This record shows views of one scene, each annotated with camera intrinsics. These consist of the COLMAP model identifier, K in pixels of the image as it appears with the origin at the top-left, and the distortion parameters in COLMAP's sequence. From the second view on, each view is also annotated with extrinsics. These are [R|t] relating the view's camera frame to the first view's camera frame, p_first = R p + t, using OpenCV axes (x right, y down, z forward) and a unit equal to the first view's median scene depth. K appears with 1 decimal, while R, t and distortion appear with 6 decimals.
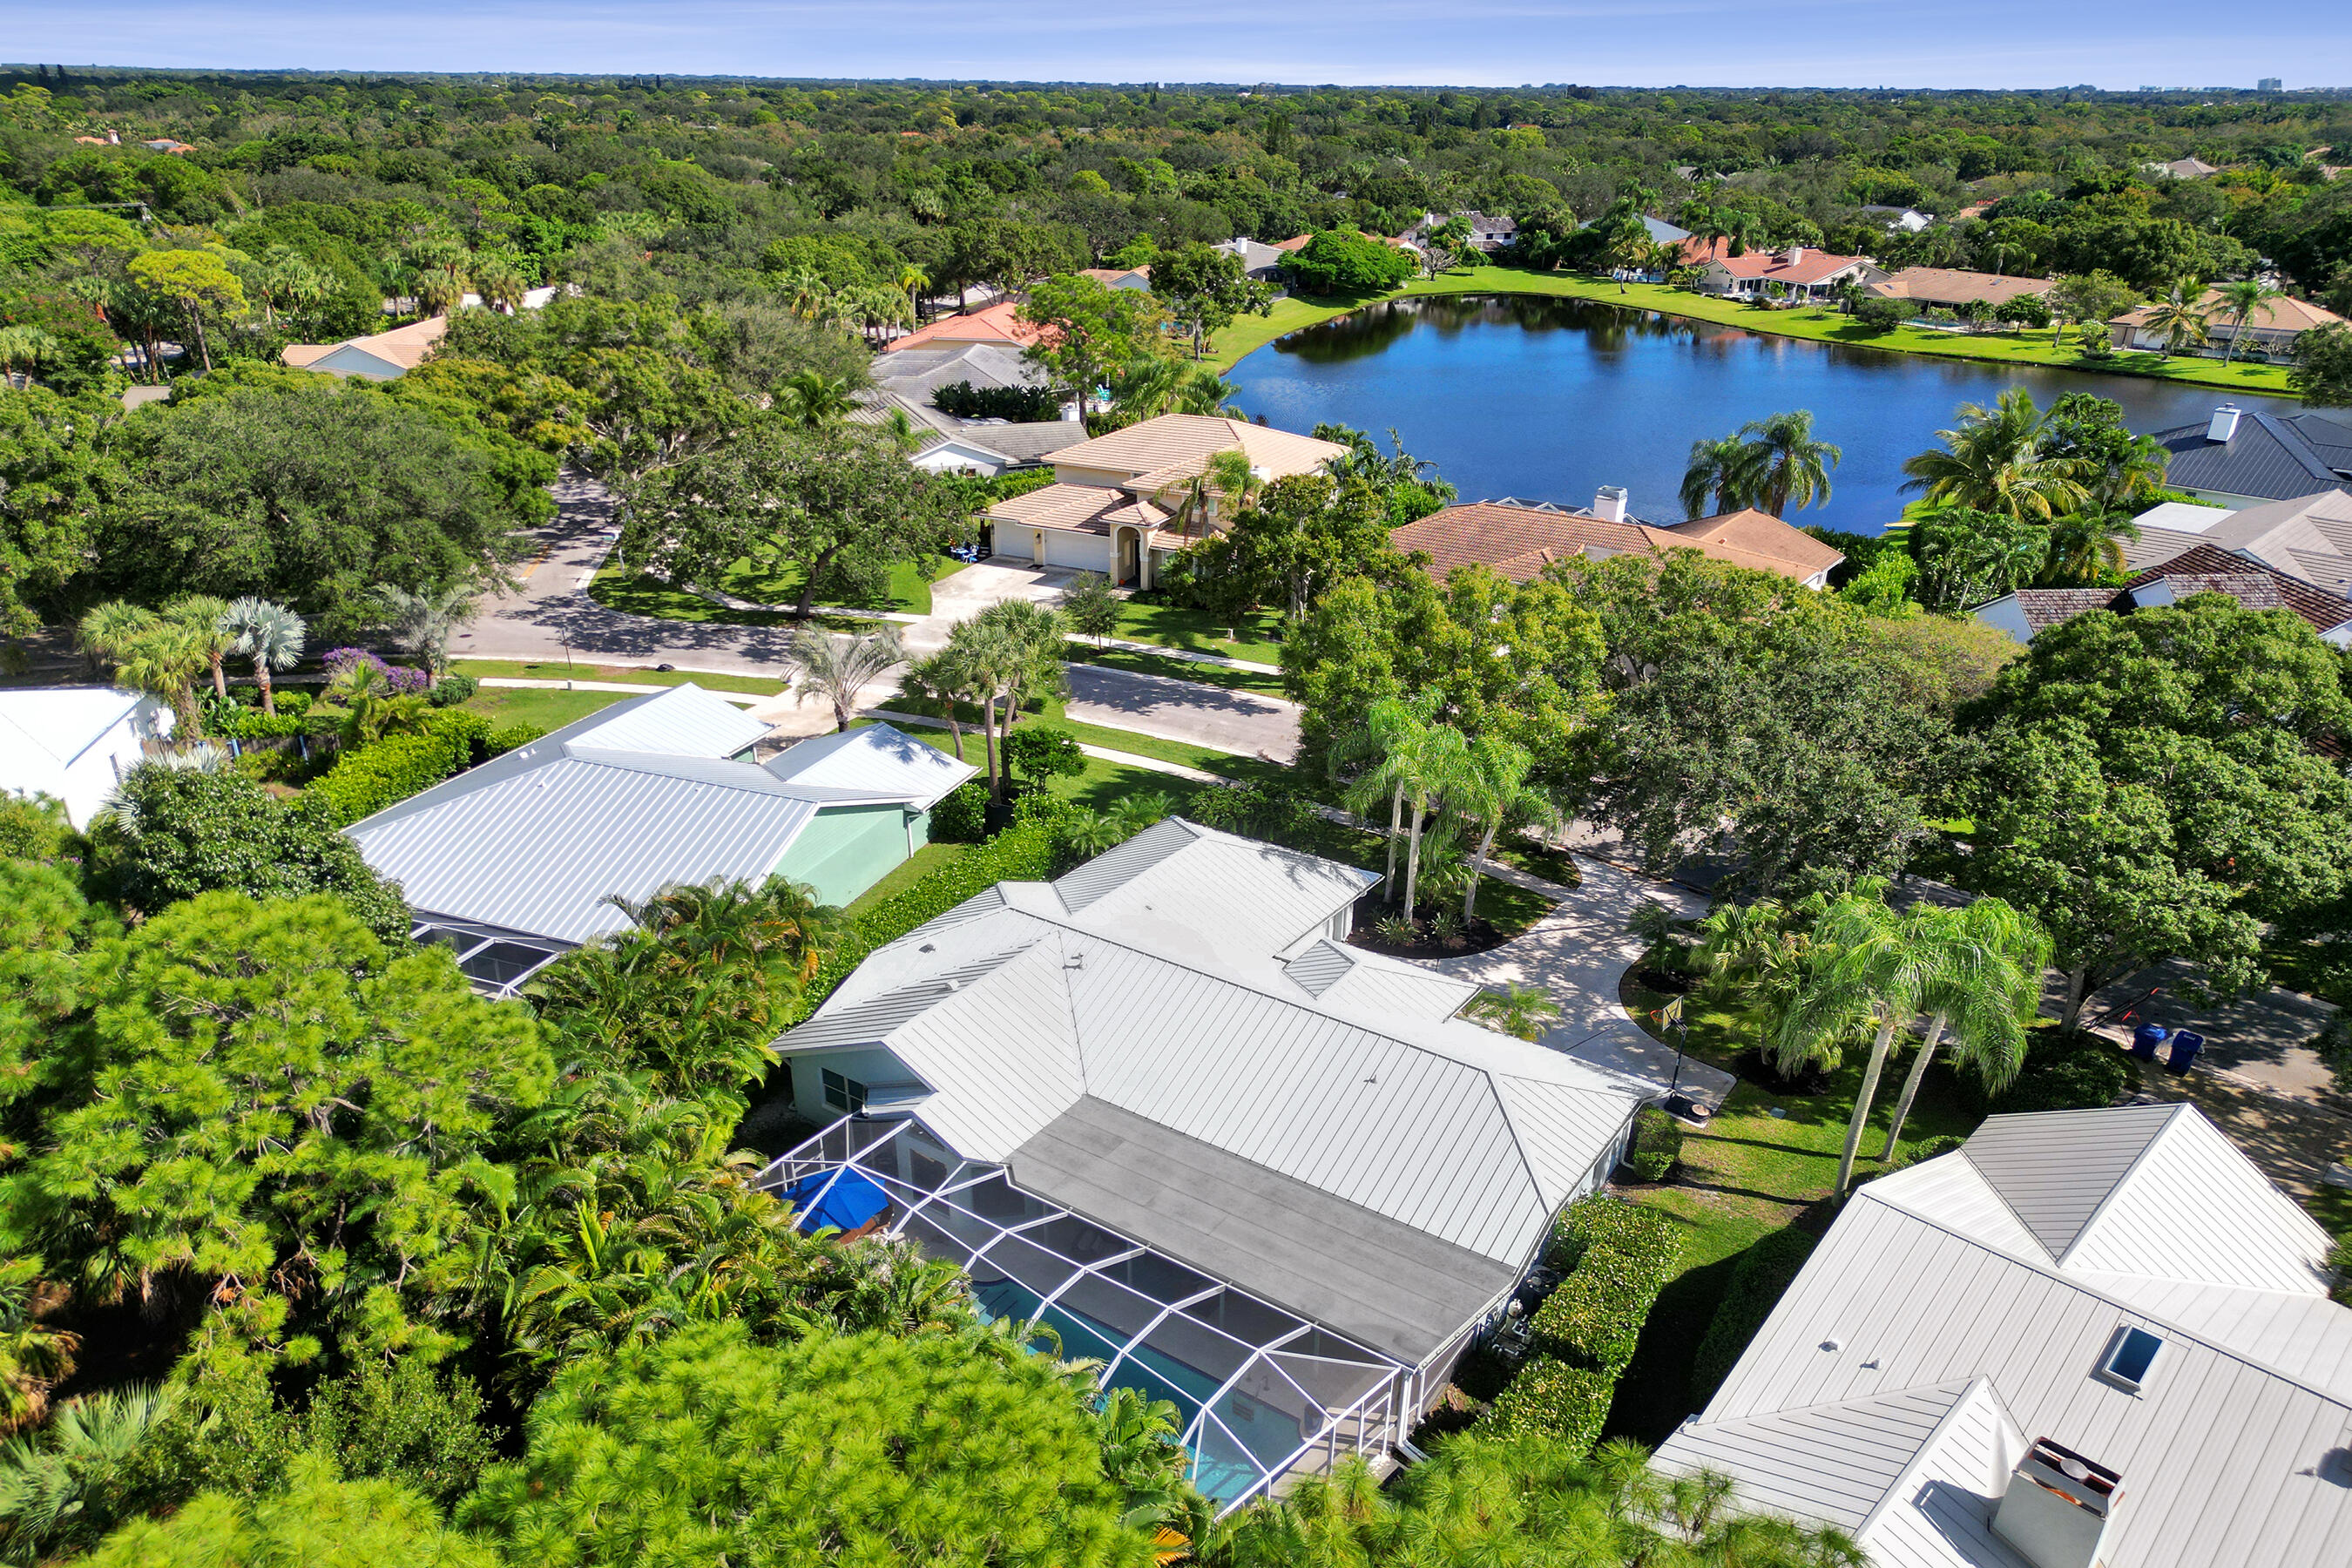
lens RADIAL K [[1601.9, 0, 1168.1], [0, 1601.9, 918.5], [0, 0, 1]] dist [0.076969, -0.063229]
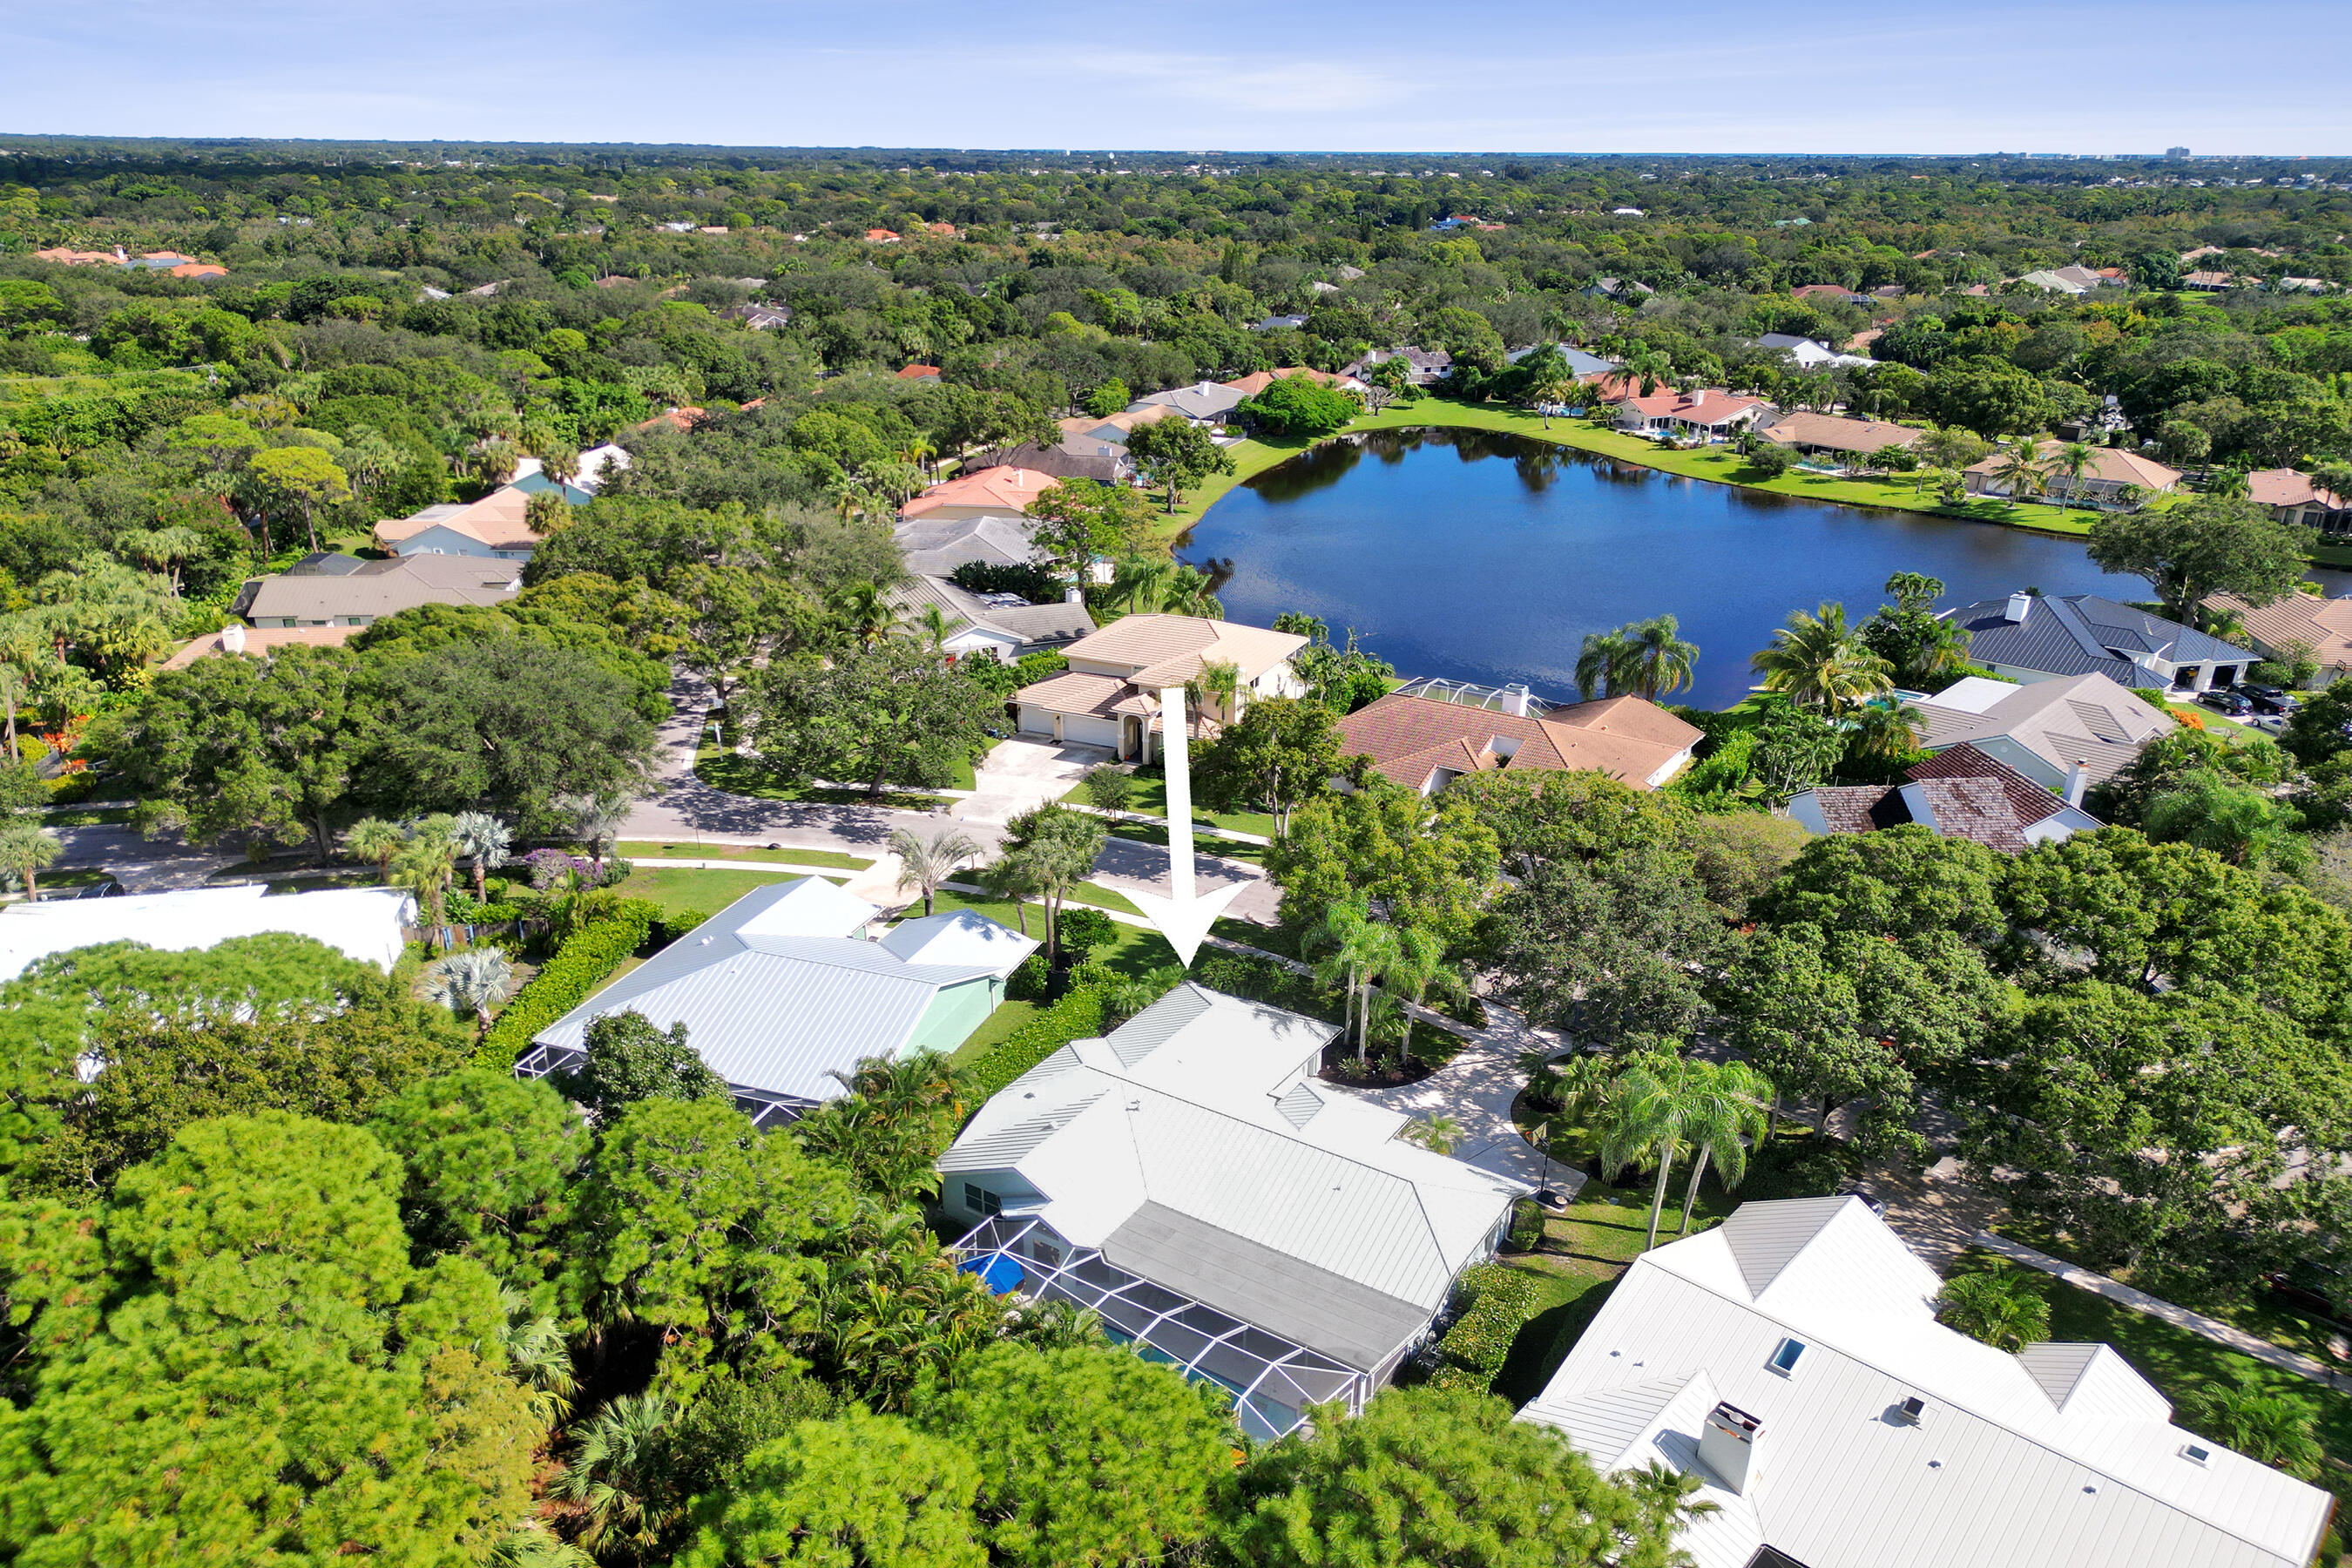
lens RADIAL K [[1625.9, 0, 1170.5], [0, 1625.9, 884.1], [0, 0, 1]] dist [0.077145, -0.071224]
pose [[0.999548, -0.012676, 0.027246, -0.043994], [0.014042, 0.998623, -0.050544, -0.069601], [-0.026568, 0.050904, 0.998350, -0.348532]]
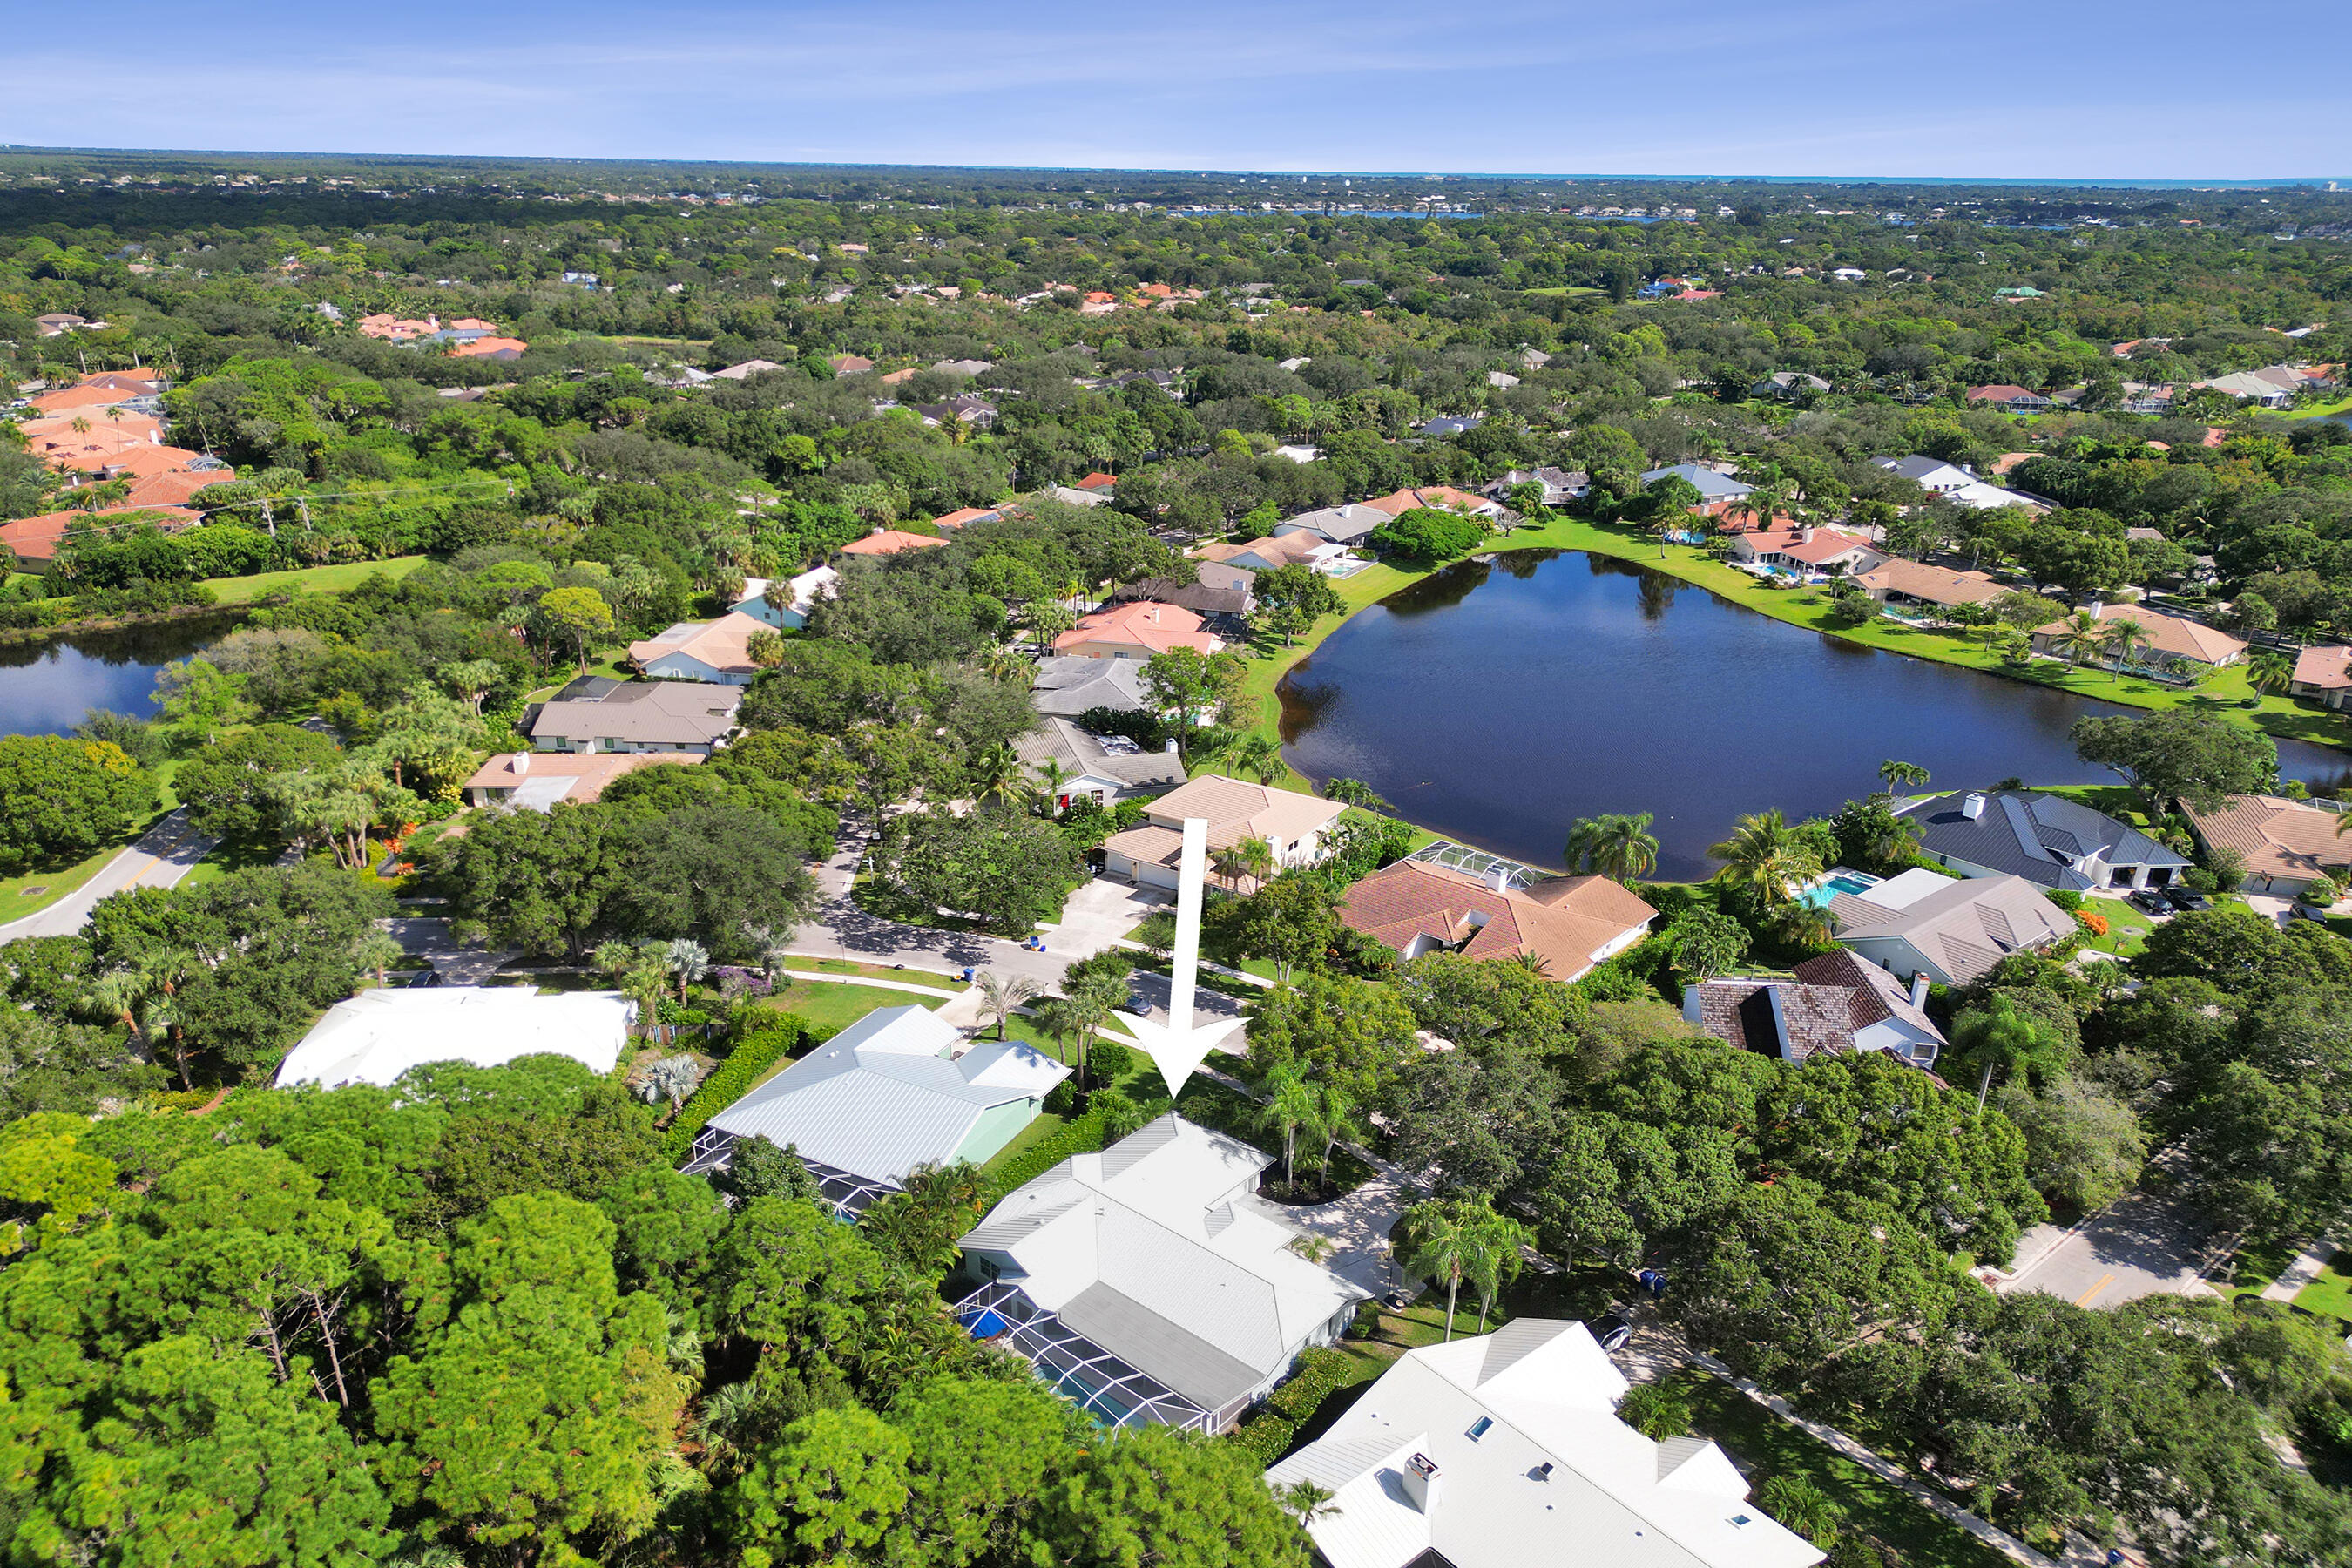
lens RADIAL K [[1645.4, 0, 1180.9], [0, 1645.4, 856.3], [0, 0, 1]] dist [0.073931, -0.072349]
pose [[0.994910, 0.045700, -0.089808, 0.153831], [-0.052181, 0.996097, -0.071195, -0.201452], [0.086204, 0.075519, 0.993411, -0.825188]]
